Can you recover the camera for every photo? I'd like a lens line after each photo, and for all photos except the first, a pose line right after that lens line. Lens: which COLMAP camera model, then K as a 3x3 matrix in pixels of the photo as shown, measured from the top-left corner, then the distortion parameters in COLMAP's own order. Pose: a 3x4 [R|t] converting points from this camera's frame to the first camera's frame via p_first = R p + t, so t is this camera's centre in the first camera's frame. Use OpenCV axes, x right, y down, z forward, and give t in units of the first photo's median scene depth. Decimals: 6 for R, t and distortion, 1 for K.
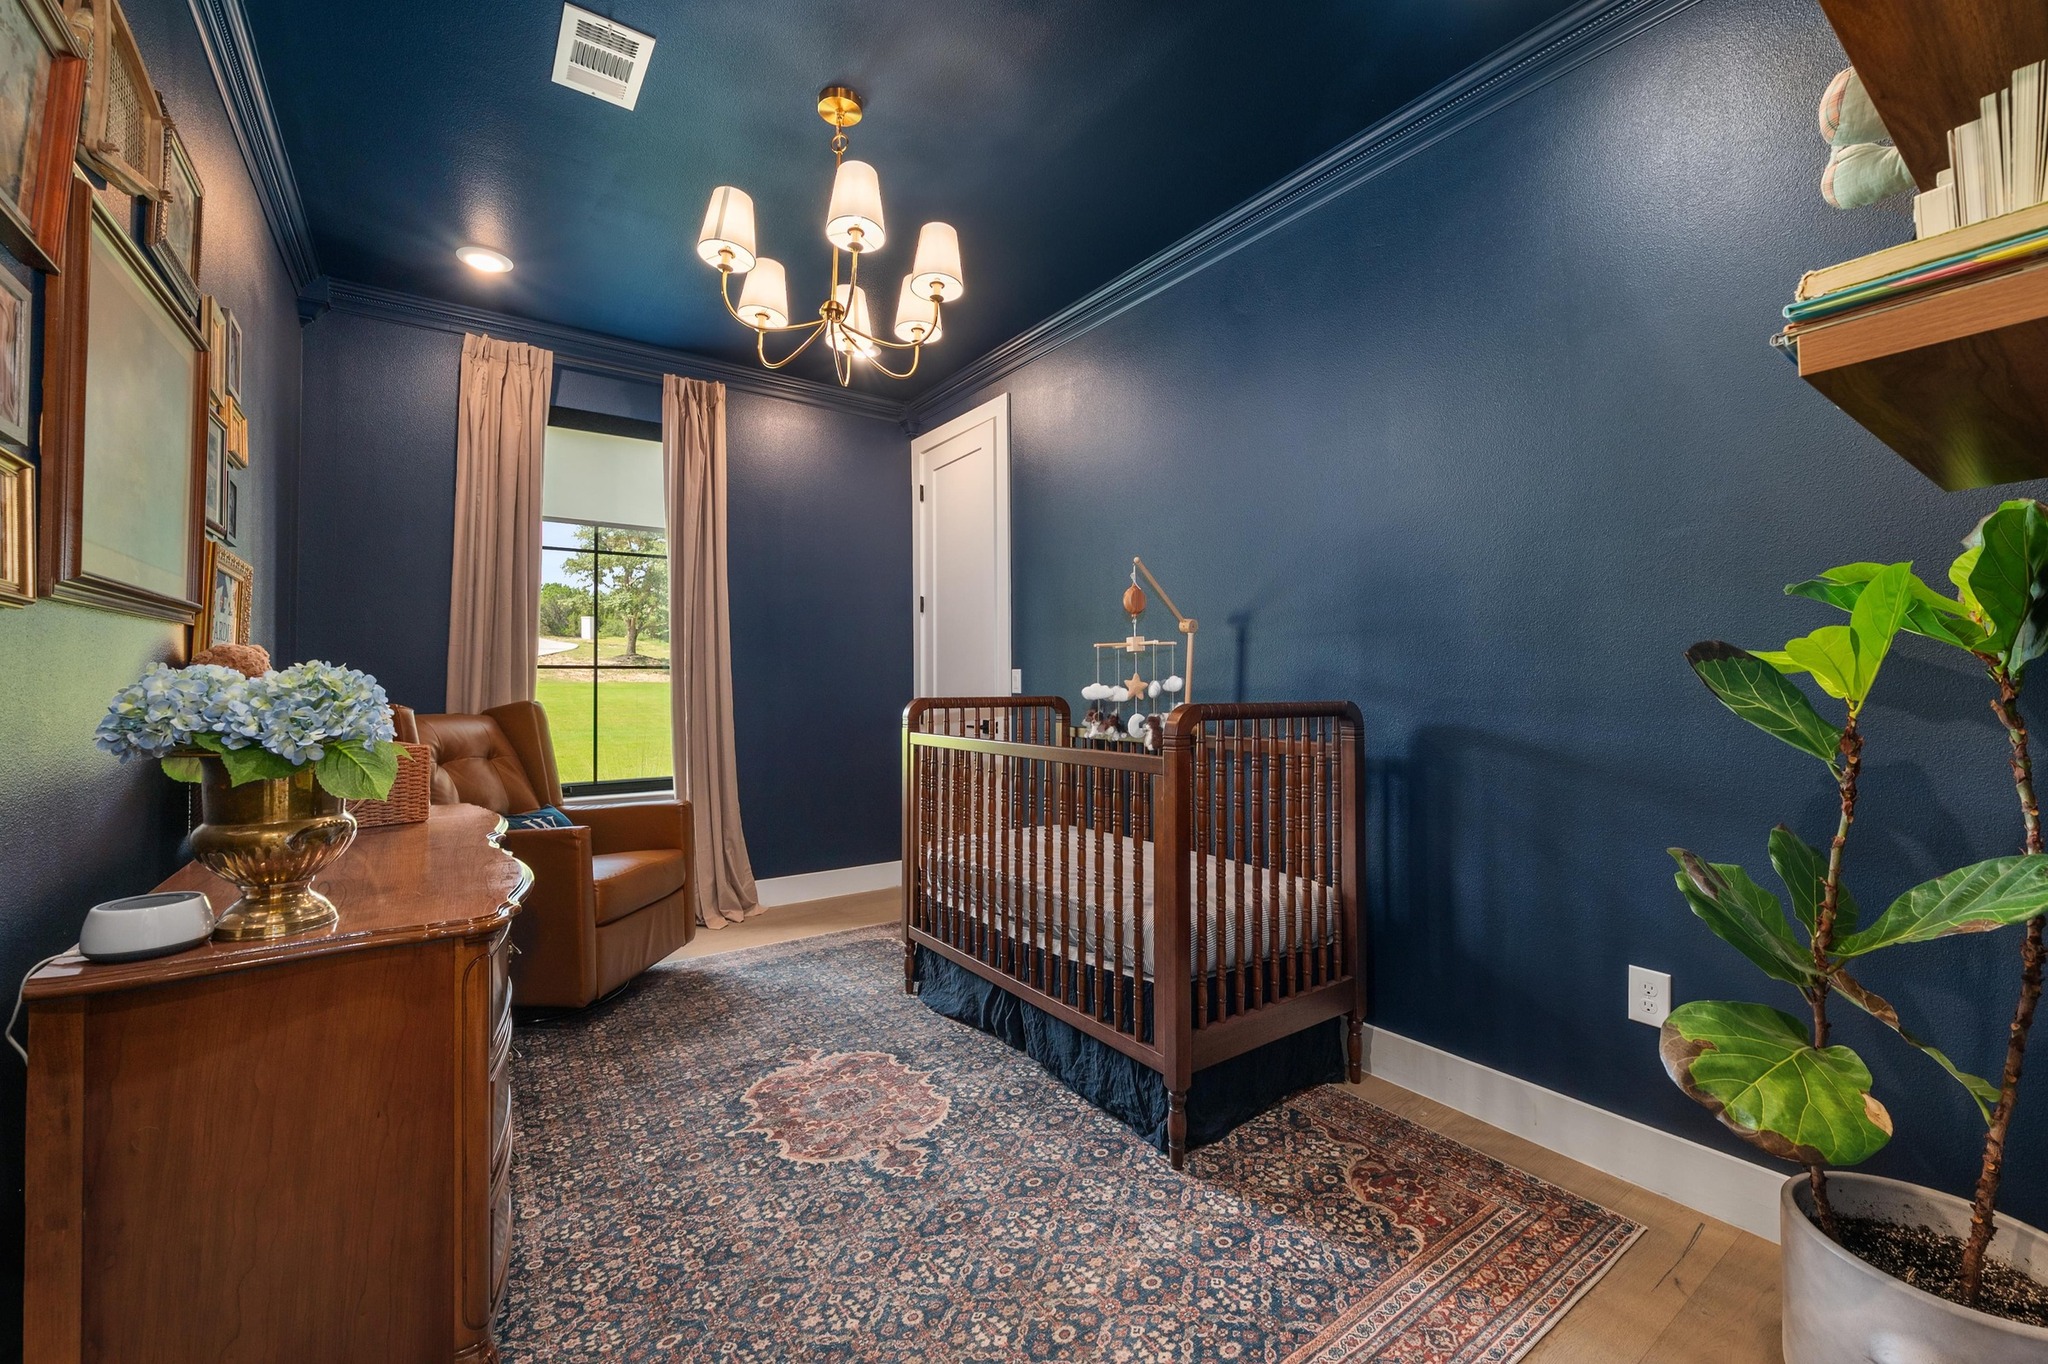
lens RADIAL K [[819.4, 0, 1040.1], [0, 819.4, 670.8], [0, 0, 1]] dist [-0.001649, -0.000006]
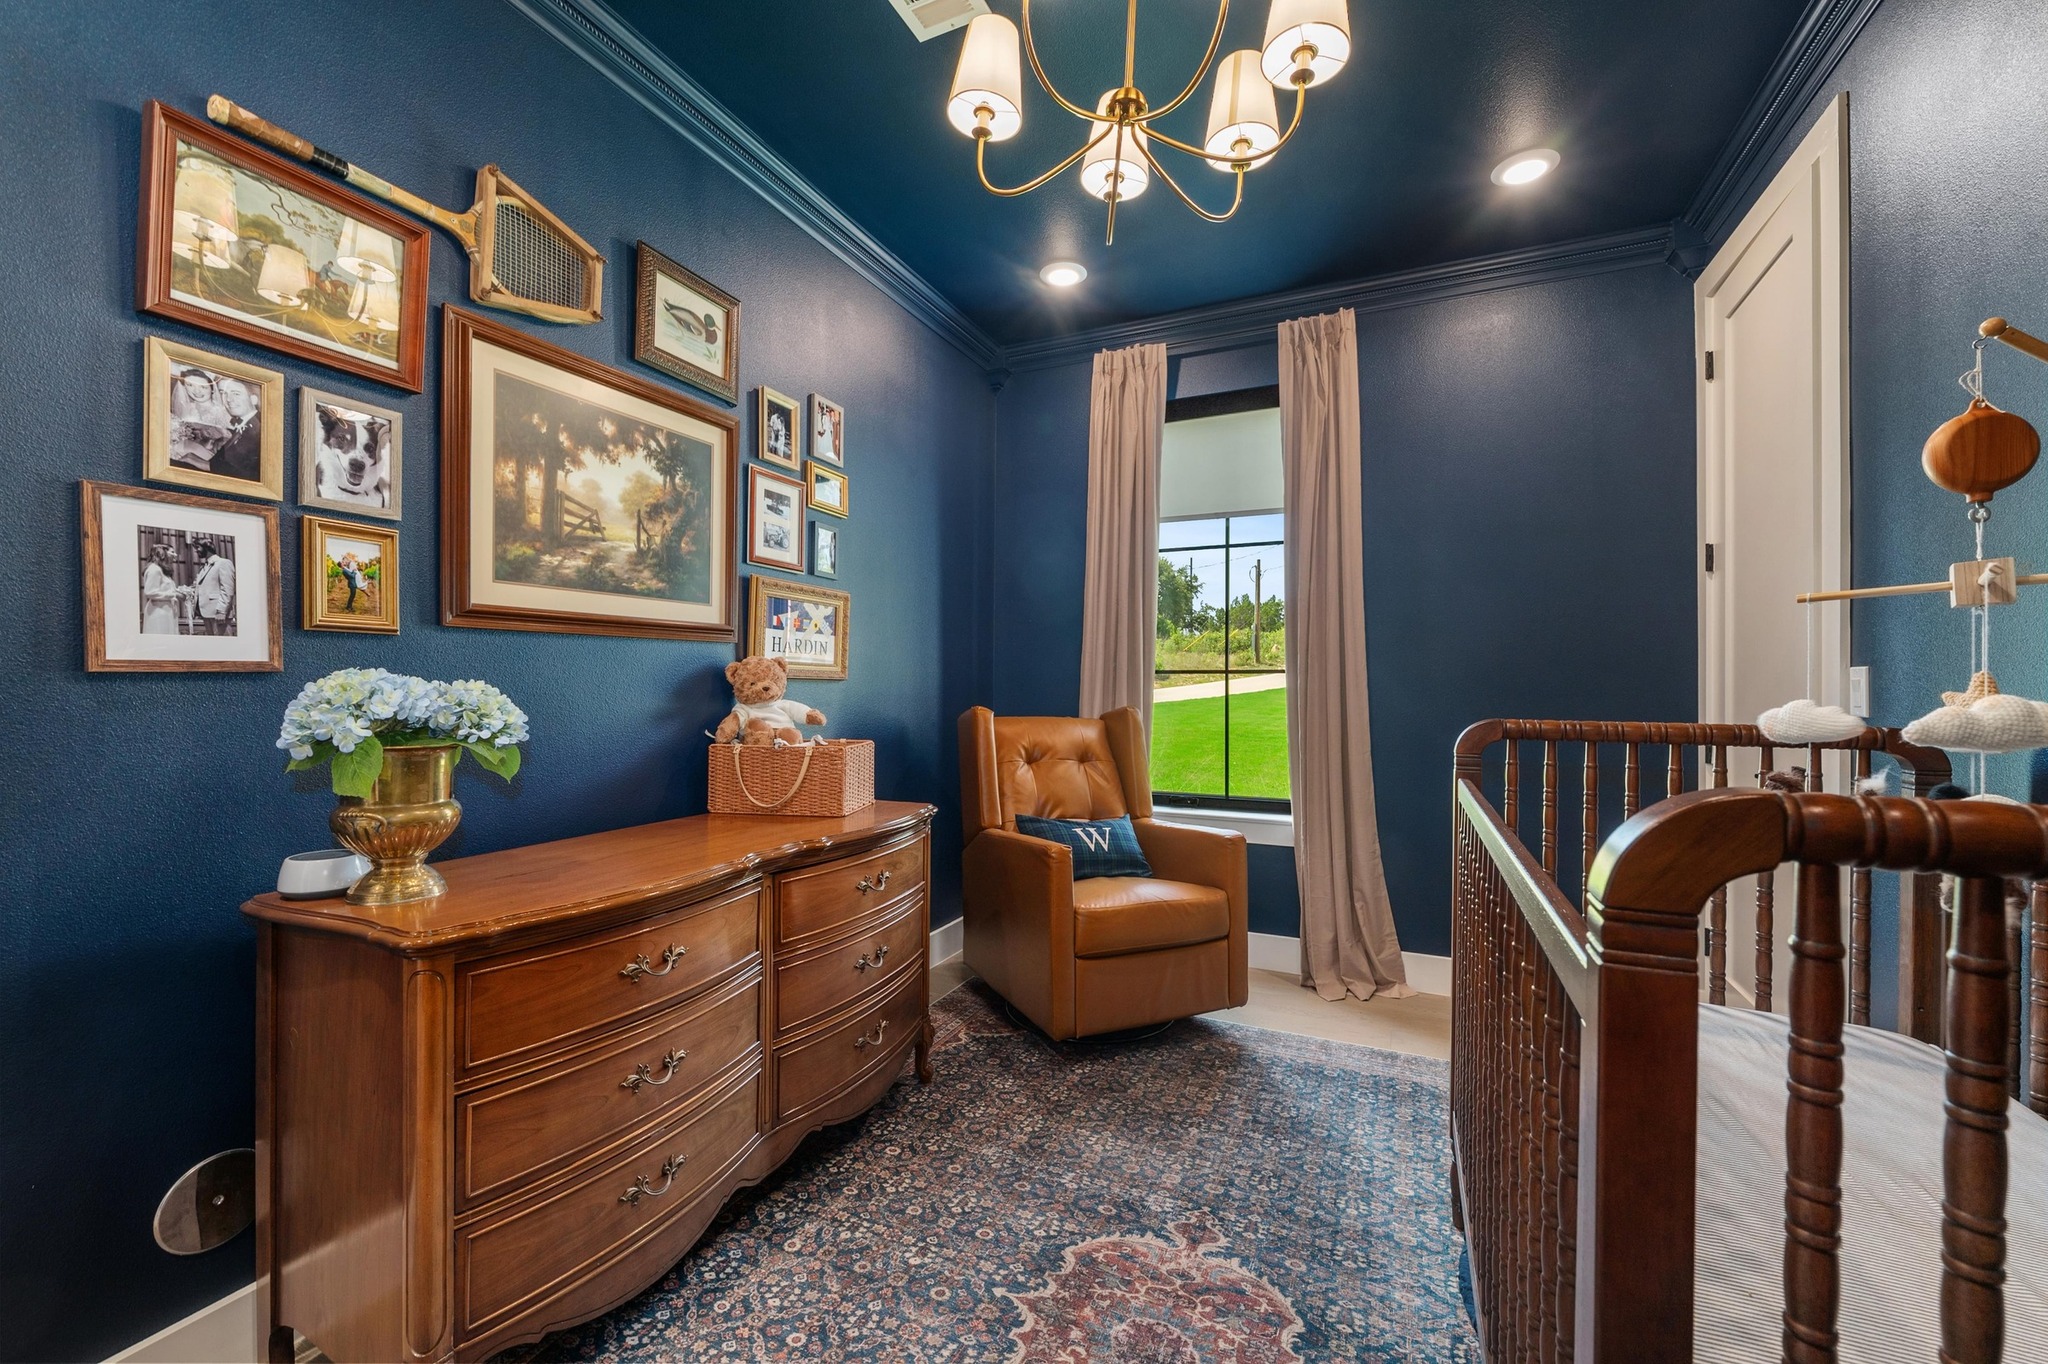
lens RADIAL K [[819.4, 0, 1018.1], [0, 819.4, 690.8], [0, 0, 1]] dist [-0.001649, -0.000006]
pose [[0.485854, 0.010035, -0.873982, 0.183325], [0.005527, 0.999879, 0.014552, 0.001951], [0.874022, -0.011900, 0.485740, 0.425208]]
